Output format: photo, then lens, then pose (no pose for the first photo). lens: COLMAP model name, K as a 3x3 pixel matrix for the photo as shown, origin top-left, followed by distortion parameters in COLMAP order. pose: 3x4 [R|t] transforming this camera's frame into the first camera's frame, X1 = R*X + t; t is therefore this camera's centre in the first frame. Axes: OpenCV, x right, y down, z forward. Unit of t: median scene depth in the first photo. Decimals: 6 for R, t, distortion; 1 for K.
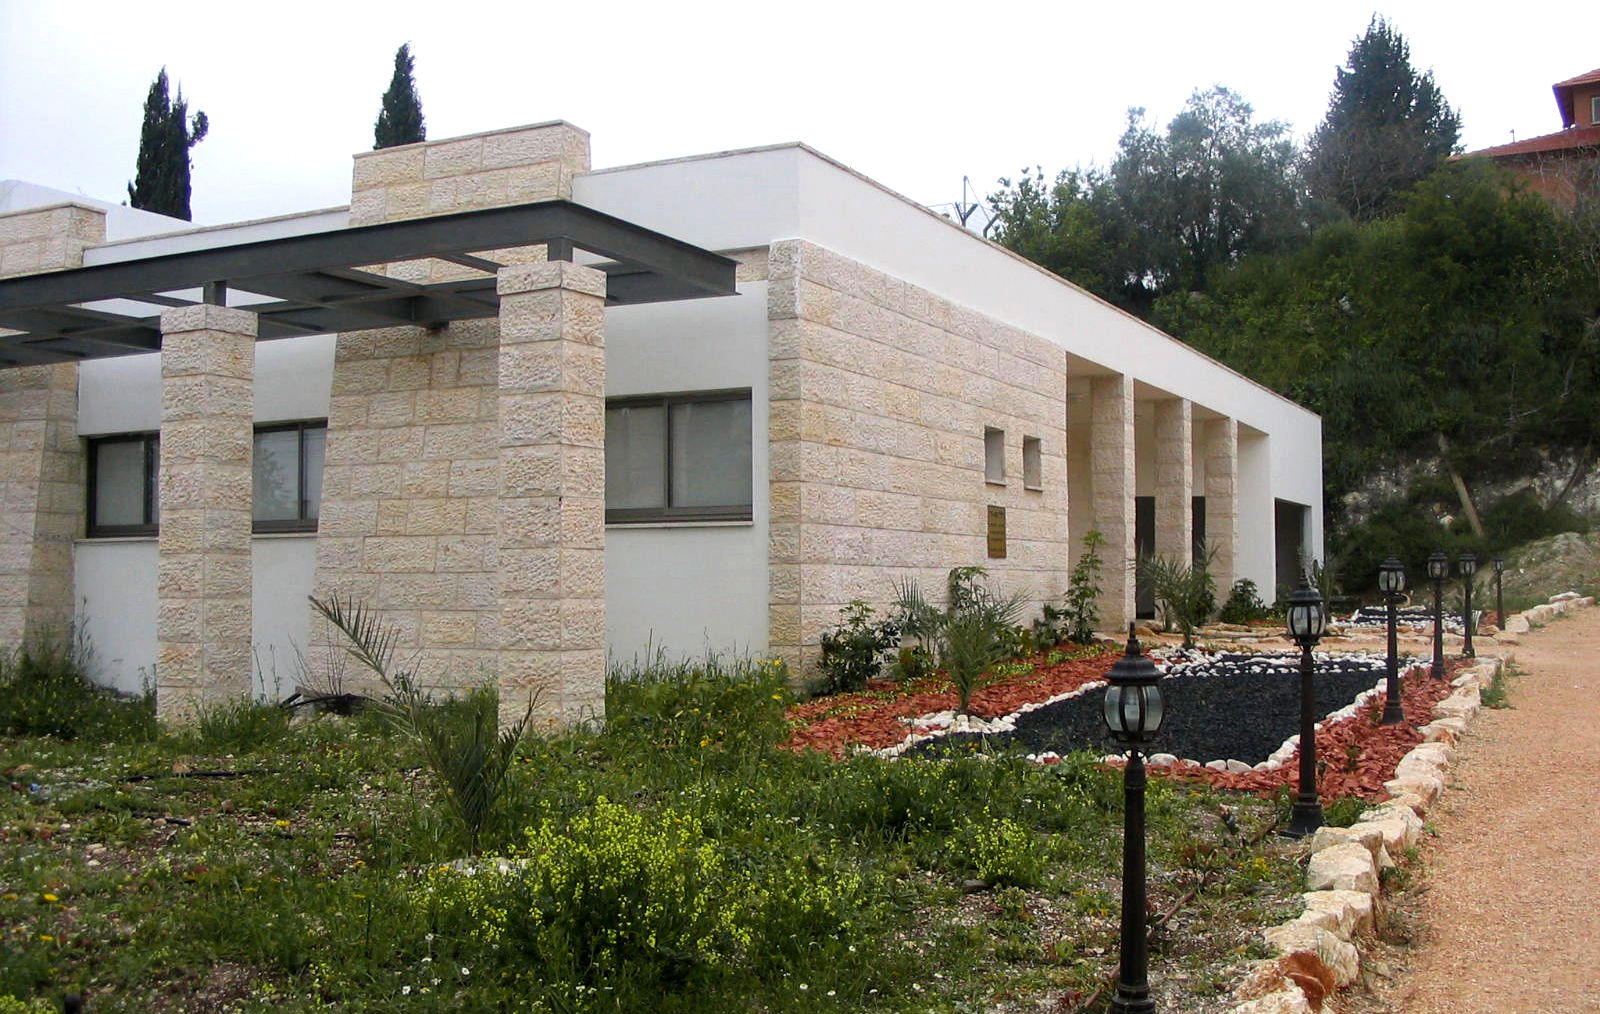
lens RADIAL K [[1704.8, 0, 800.0], [0, 1704.8, 507.0], [0, 0, 1]] dist [-0.176141, 0.179380]
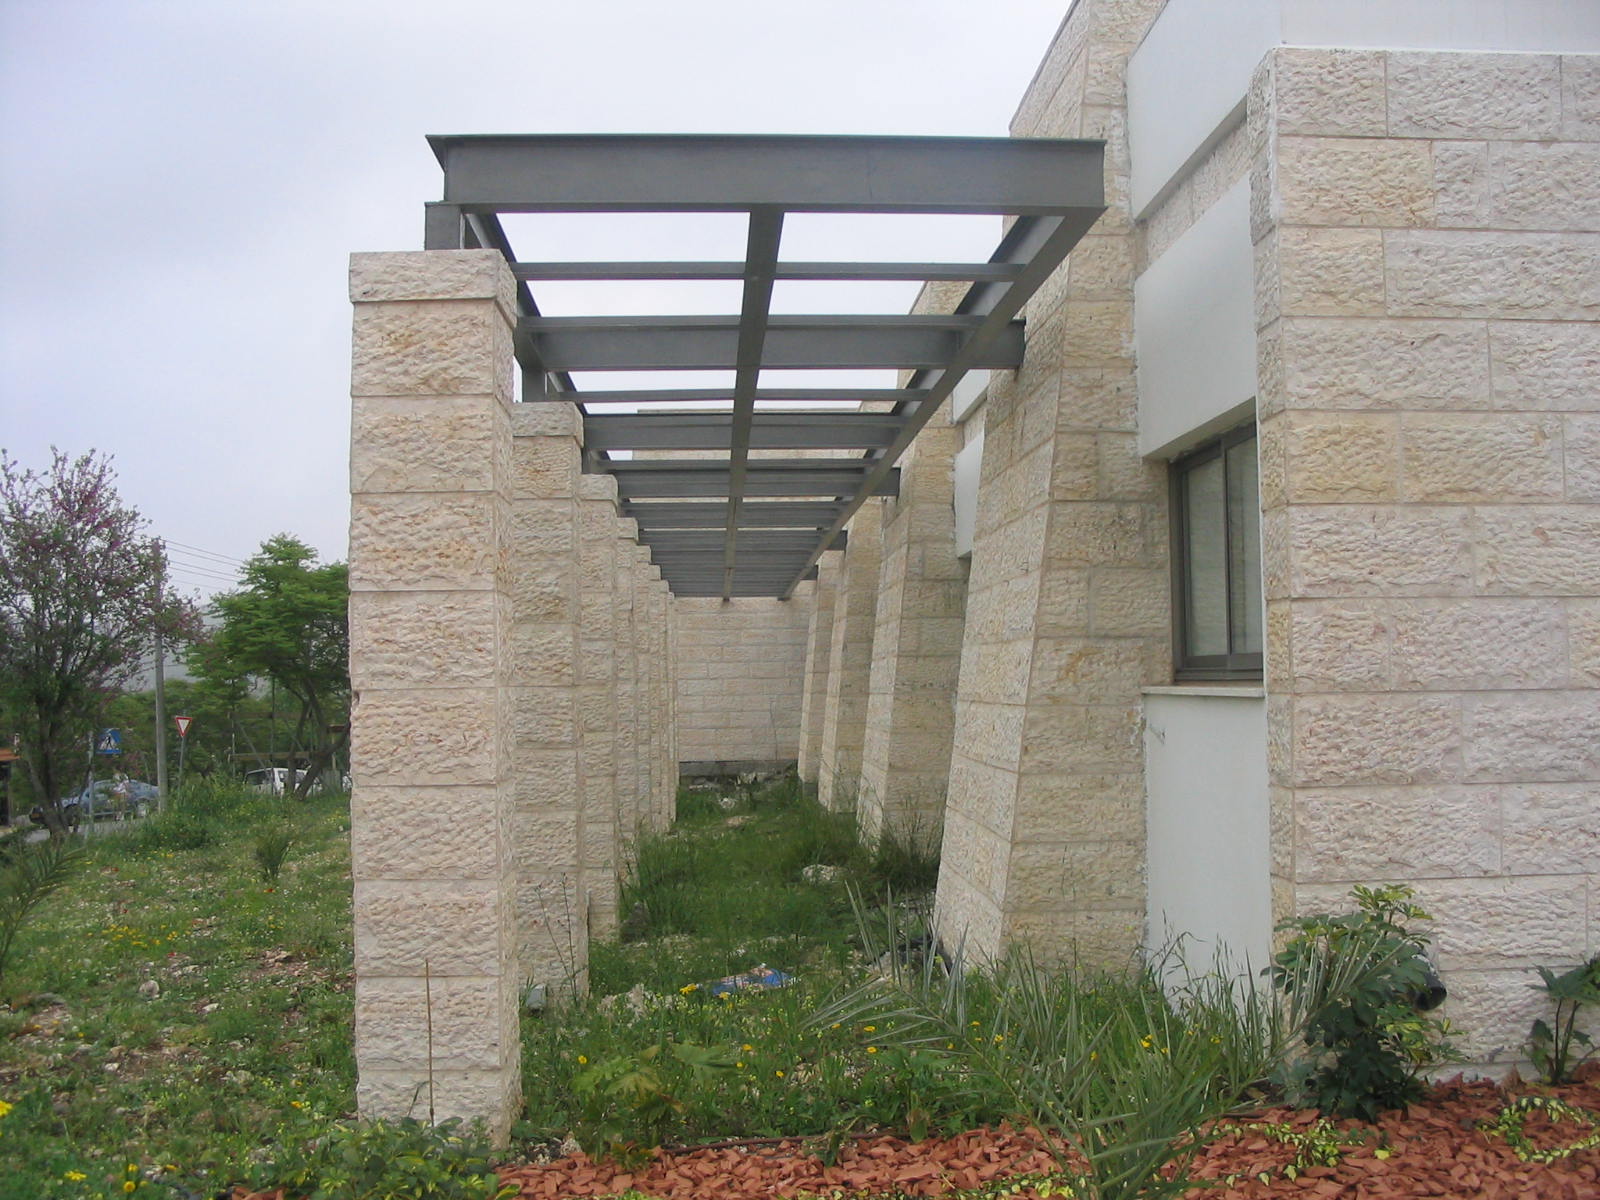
lens RADIAL K [[1699.7, 0, 799.8], [0, 1699.7, 645.5], [0, 0, 1]] dist [-0.116286, -0.000836]
pose [[0.501714, -0.022176, -0.864749, 0.306005], [0.053870, 0.998532, 0.005648, -0.012470], [0.863354, -0.049418, 0.502172, 0.670373]]
